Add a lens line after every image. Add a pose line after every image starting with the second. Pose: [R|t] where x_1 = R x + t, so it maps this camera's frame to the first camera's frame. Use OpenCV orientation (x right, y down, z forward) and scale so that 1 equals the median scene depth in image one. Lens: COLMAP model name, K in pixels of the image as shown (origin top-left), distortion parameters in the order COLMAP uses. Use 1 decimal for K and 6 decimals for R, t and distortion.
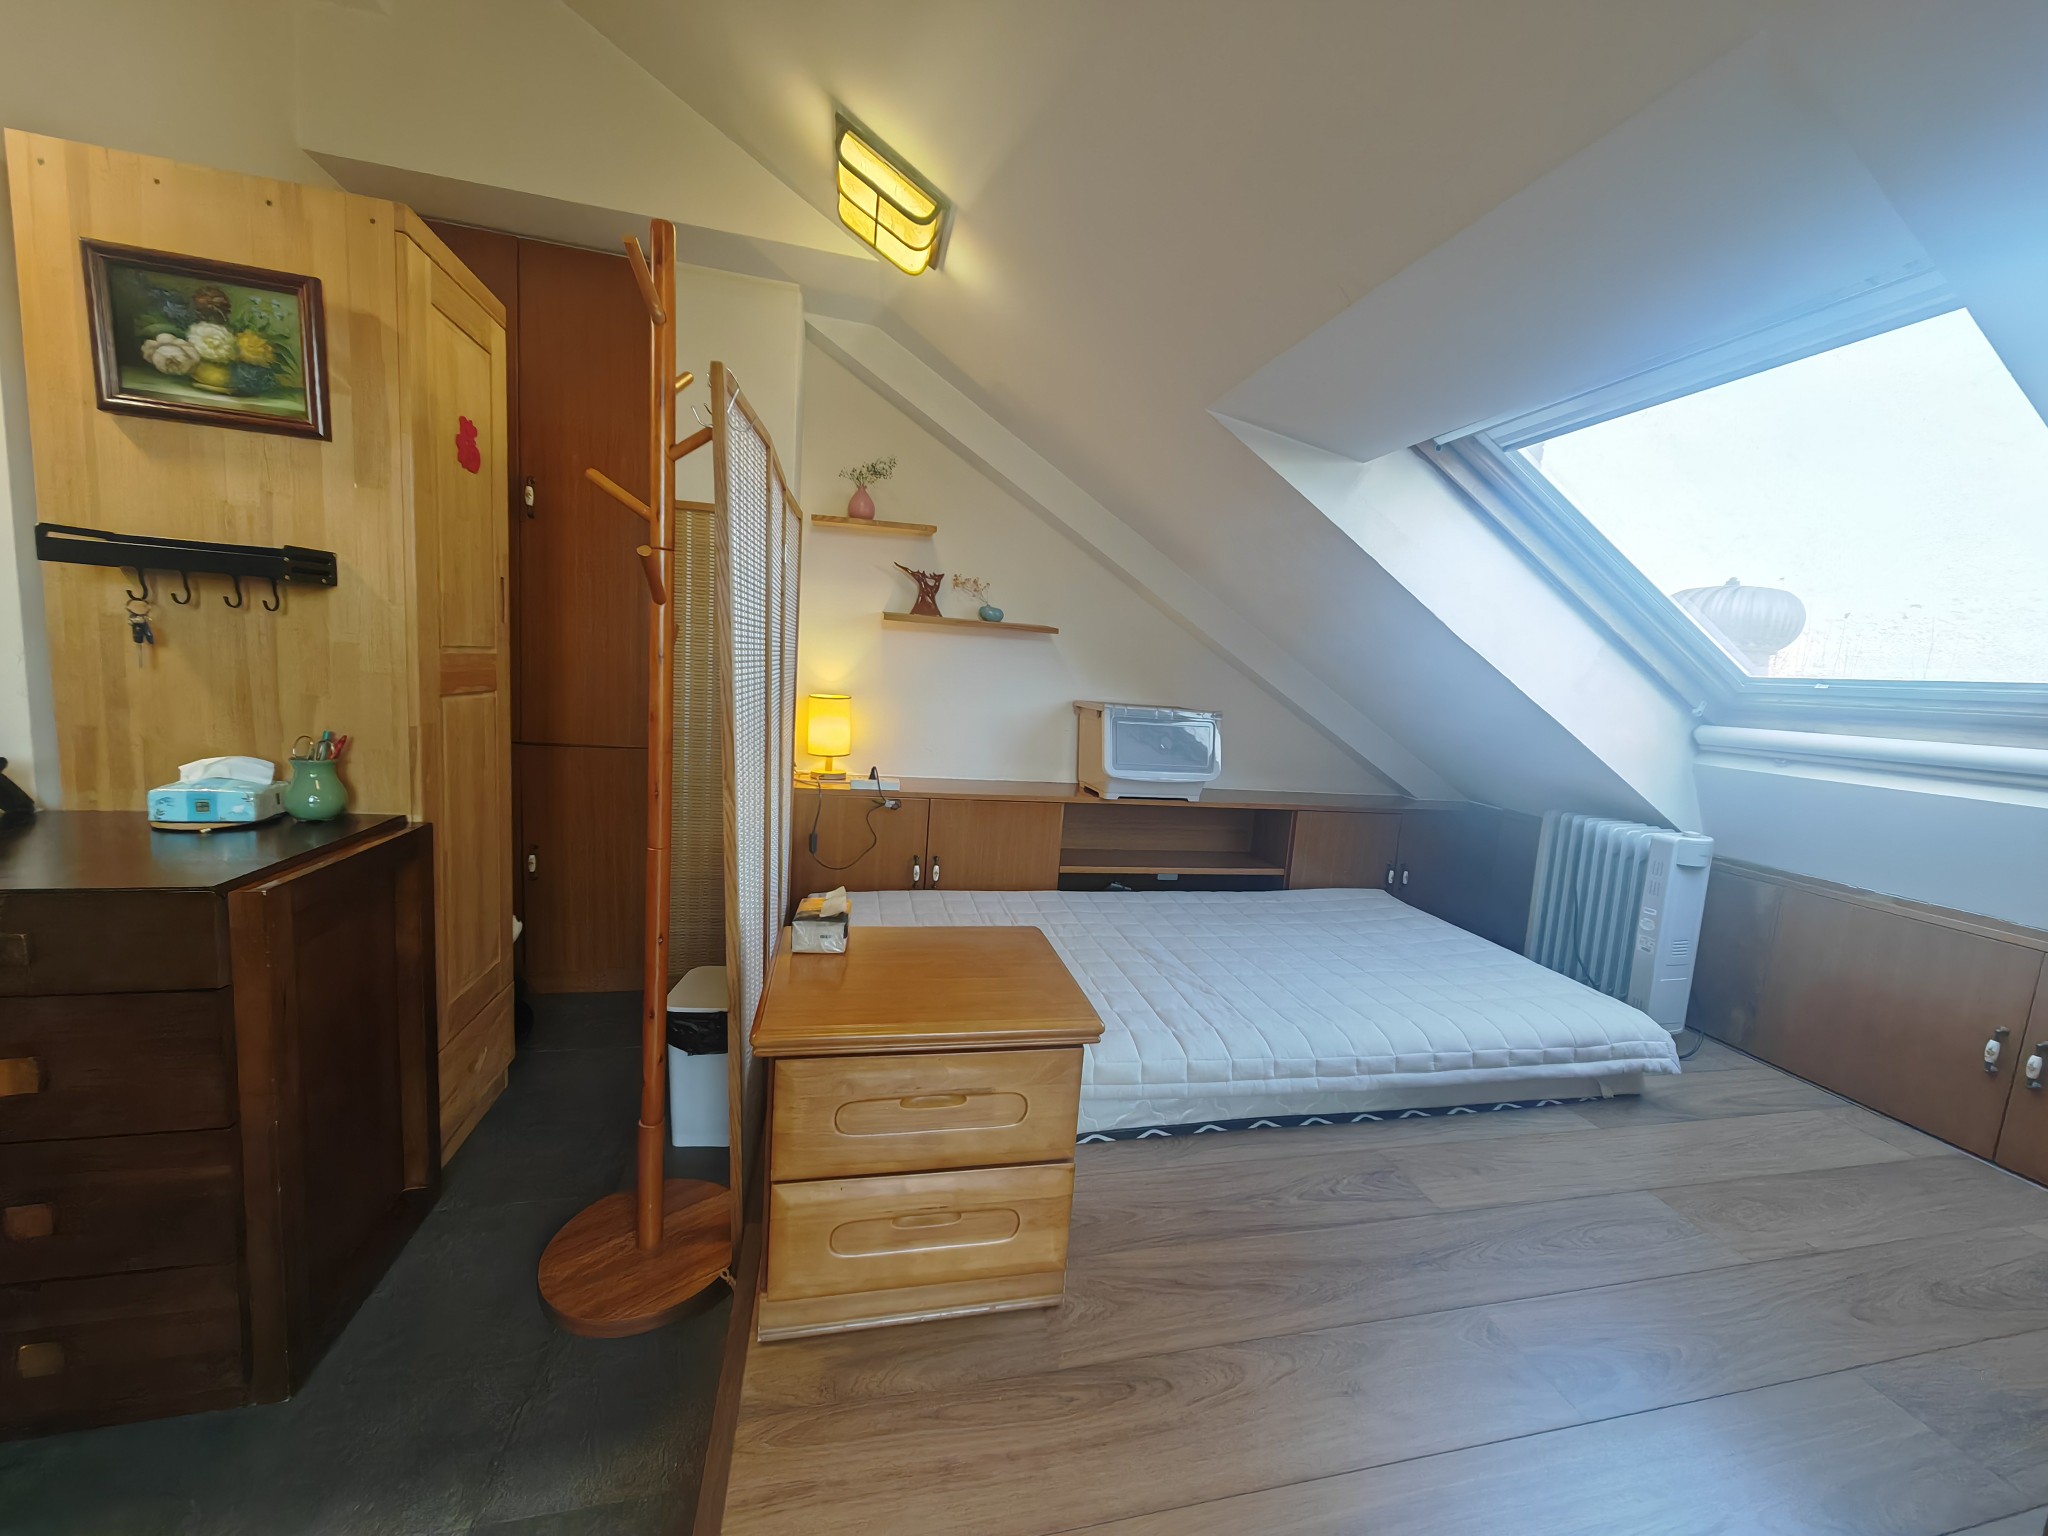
lens RADIAL K [[763.7, 0, 1026.3], [0, 763.7, 765.2], [0, 0, 1]] dist [-0.000336, -0.000177]
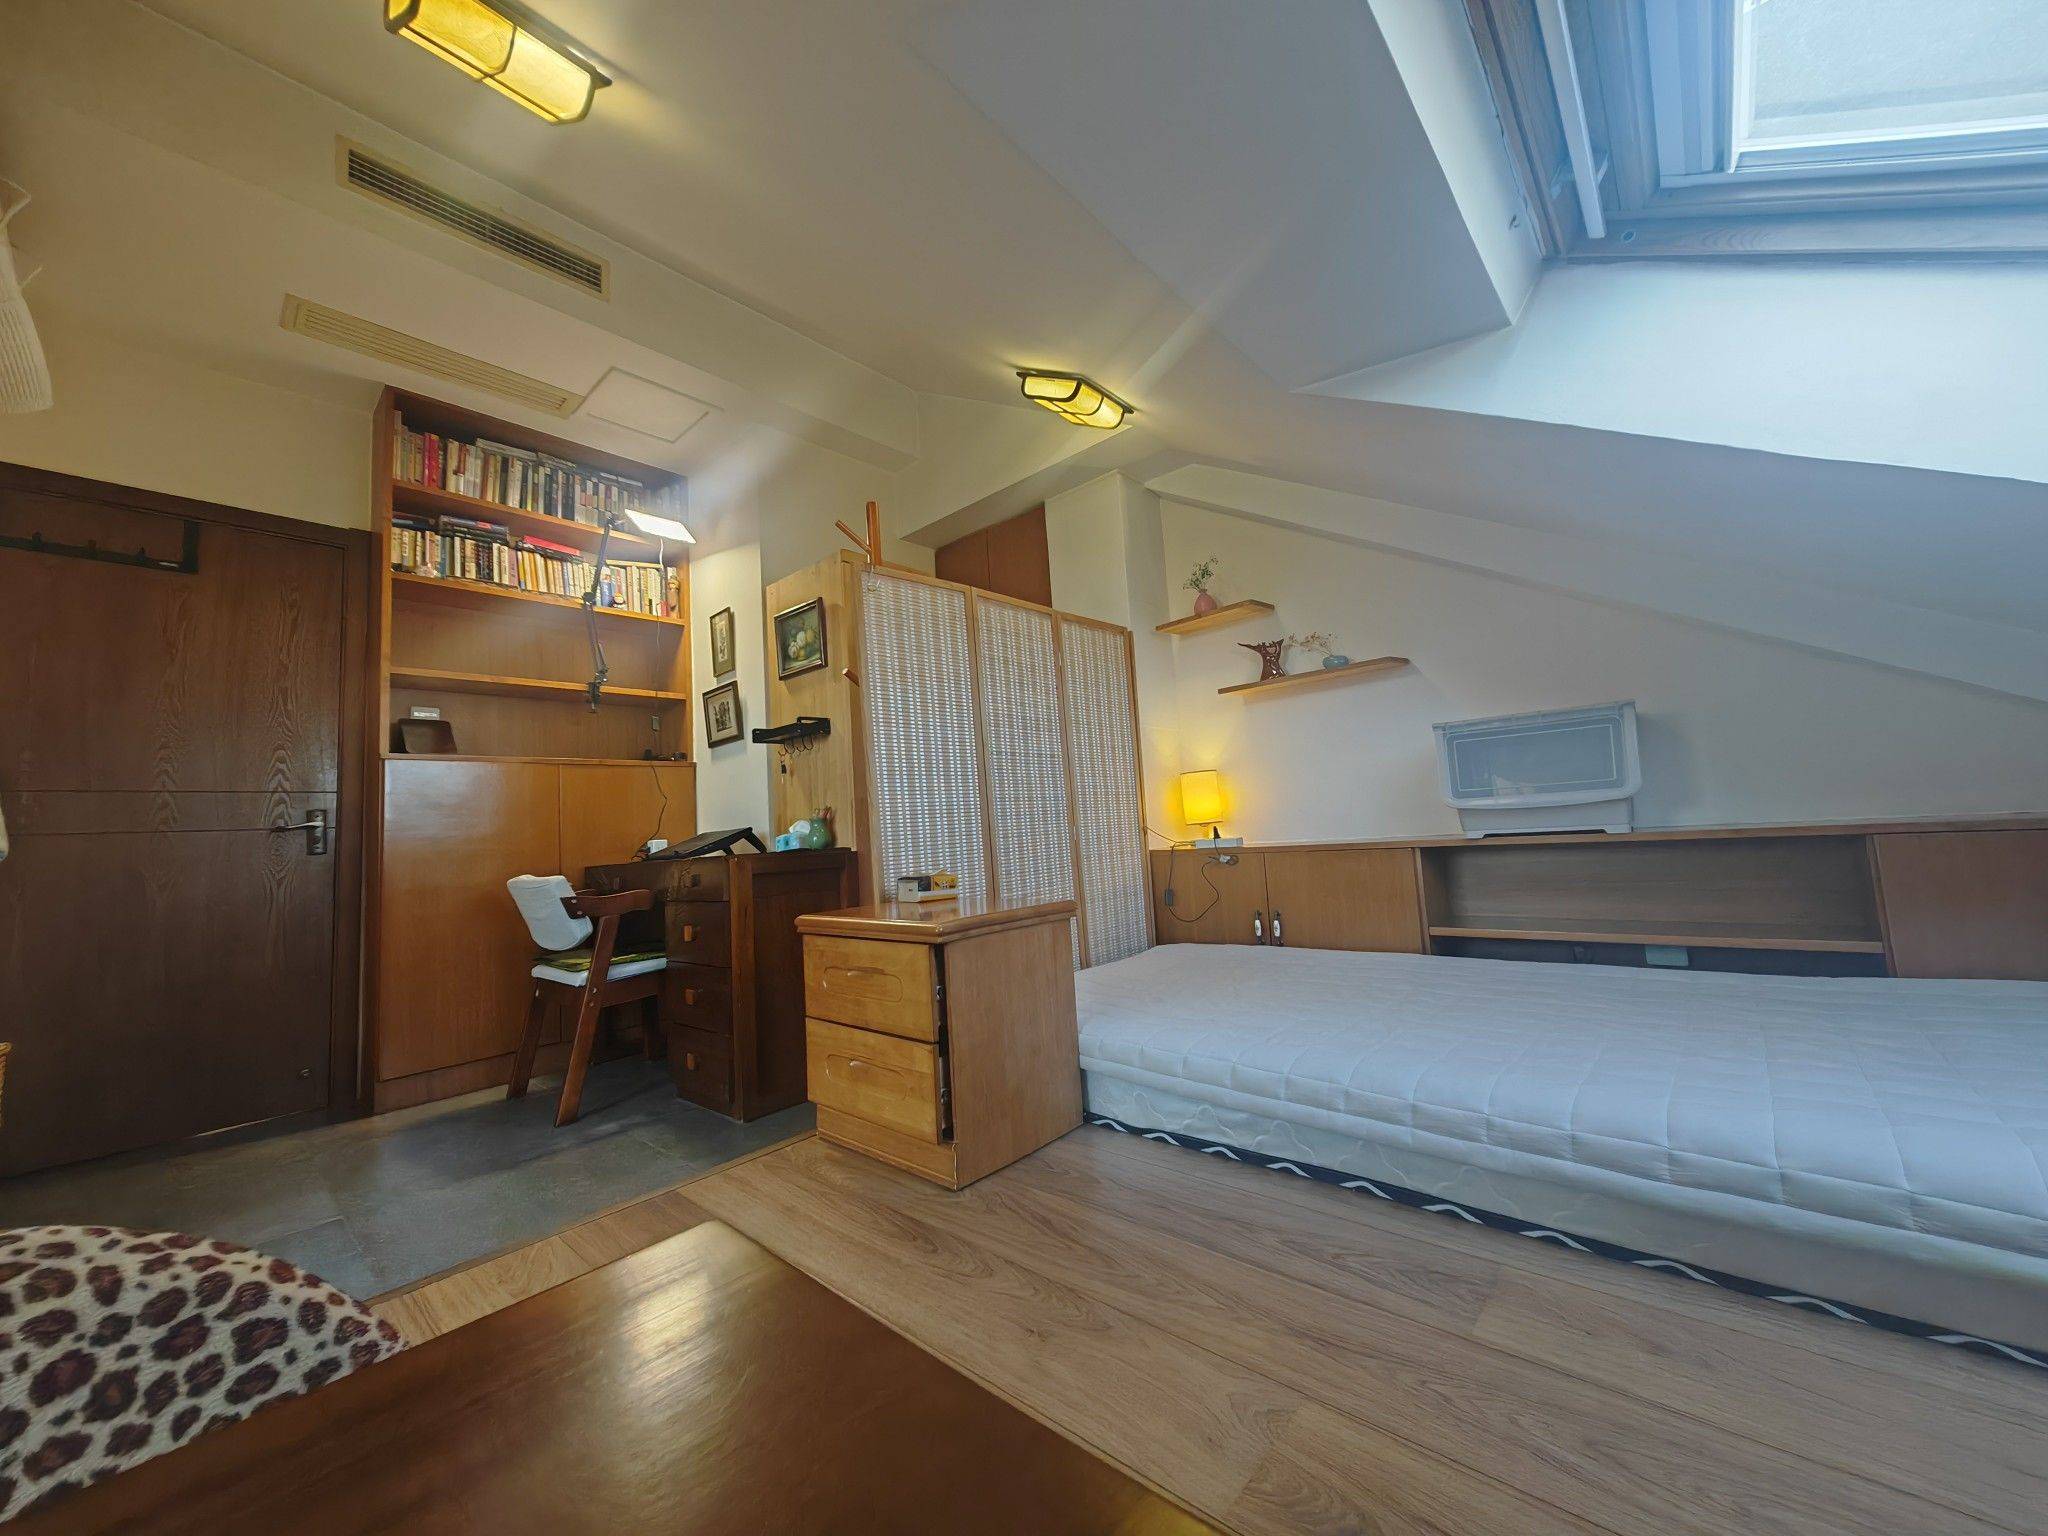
lens RADIAL K [[763.7, 0, 1018.5], [0, 763.7, 762.3], [0, 0, 1]] dist [-0.000336, -0.000177]
pose [[0.557526, -0.182544, -0.809841, 0.811851], [-0.001120, 0.975358, -0.220624, 0.230956], [0.830158, 0.123911, 0.543584, 0.260313]]
